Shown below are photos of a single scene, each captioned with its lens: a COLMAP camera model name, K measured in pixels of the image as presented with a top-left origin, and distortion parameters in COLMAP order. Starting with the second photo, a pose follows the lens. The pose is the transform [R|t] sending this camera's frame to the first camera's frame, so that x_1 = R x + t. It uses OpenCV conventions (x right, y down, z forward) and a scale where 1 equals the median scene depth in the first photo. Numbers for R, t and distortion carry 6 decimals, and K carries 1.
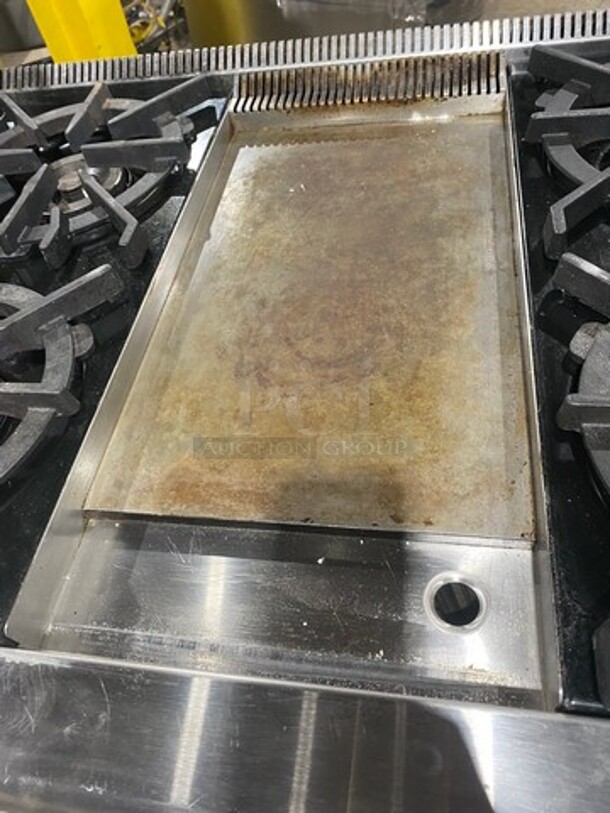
lens RADIAL K [[621.3, 0, 305.0], [0, 621.3, 406.5], [0, 0, 1]] dist [0.000109, 0.005771]
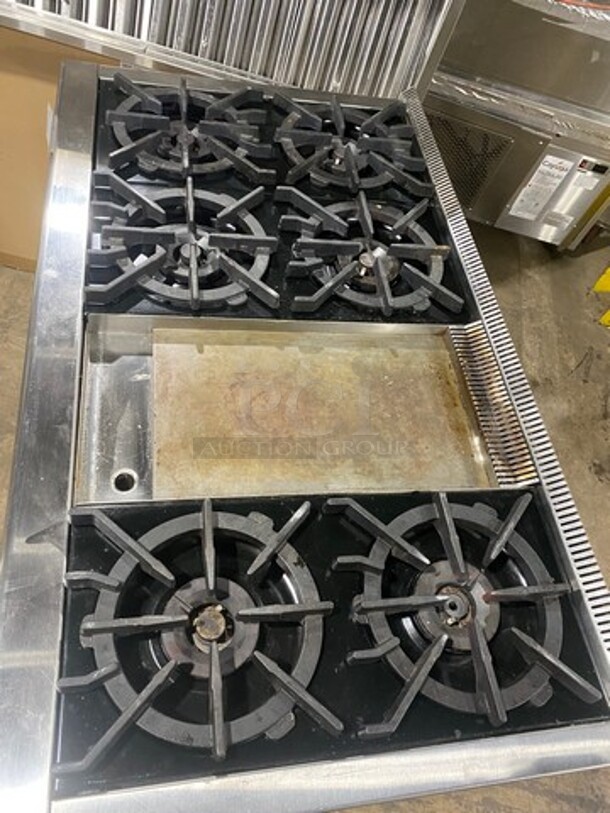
lens RADIAL K [[621.3, 0, 305.0], [0, 621.3, 406.5], [0, 0, 1]] dist [0.000109, 0.005771]
pose [[0.238218, 0.915009, -0.325592, 0.639229], [-0.891031, 0.339286, 0.301576, -0.756780], [0.386414, 0.218272, 0.896126, -0.620809]]
